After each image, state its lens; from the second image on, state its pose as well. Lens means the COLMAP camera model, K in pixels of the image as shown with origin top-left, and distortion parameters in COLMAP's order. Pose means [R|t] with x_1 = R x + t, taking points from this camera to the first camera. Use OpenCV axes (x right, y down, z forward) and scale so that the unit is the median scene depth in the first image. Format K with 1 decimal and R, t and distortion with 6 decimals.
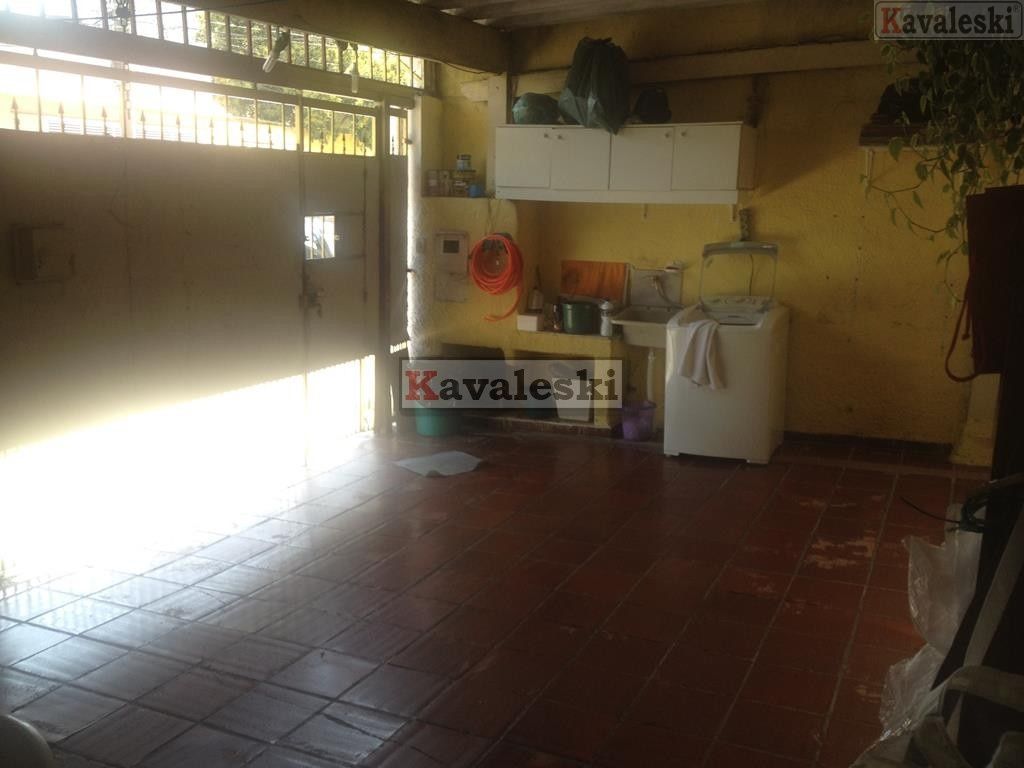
lens RADIAL K [[987.2, 0, 512.0], [0, 987.2, 384.0], [0, 0, 1]] dist [0.038267, -0.010688]
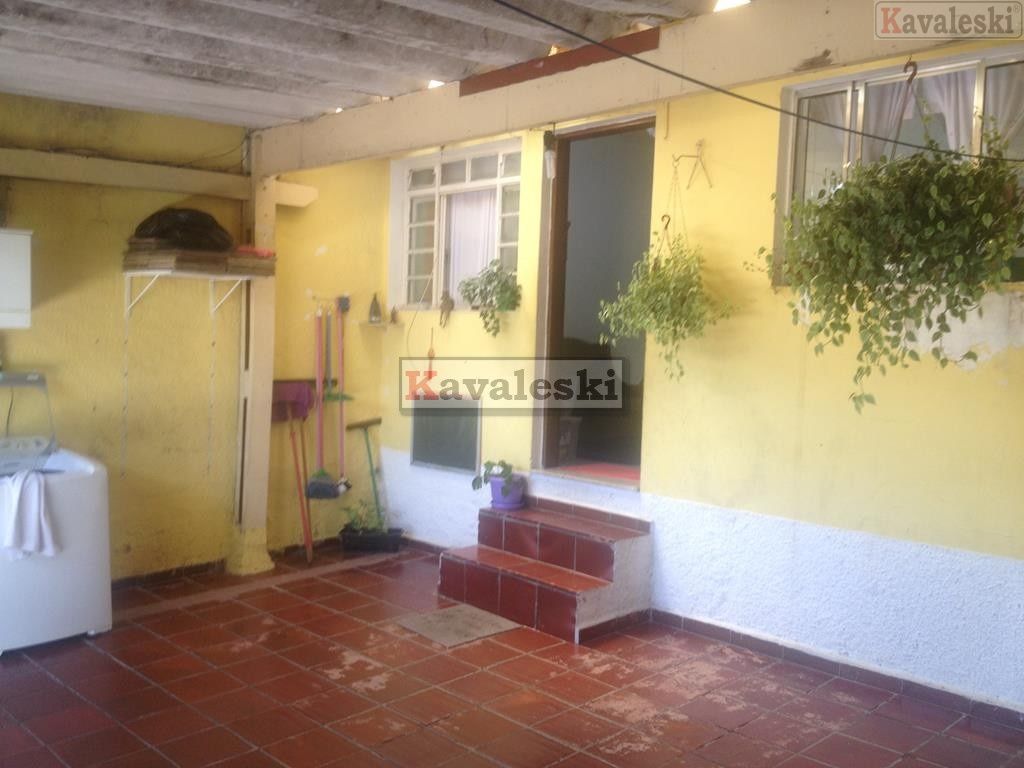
lens RADIAL K [[987.2, 0, 512.0], [0, 987.2, 384.0], [0, 0, 1]] dist [0.038267, -0.010688]
pose [[0.351896, -0.056845, 0.934311, -0.482678], [0.162199, 0.986757, -0.001054, -0.083276], [-0.921879, 0.151915, 0.356457, 0.414031]]
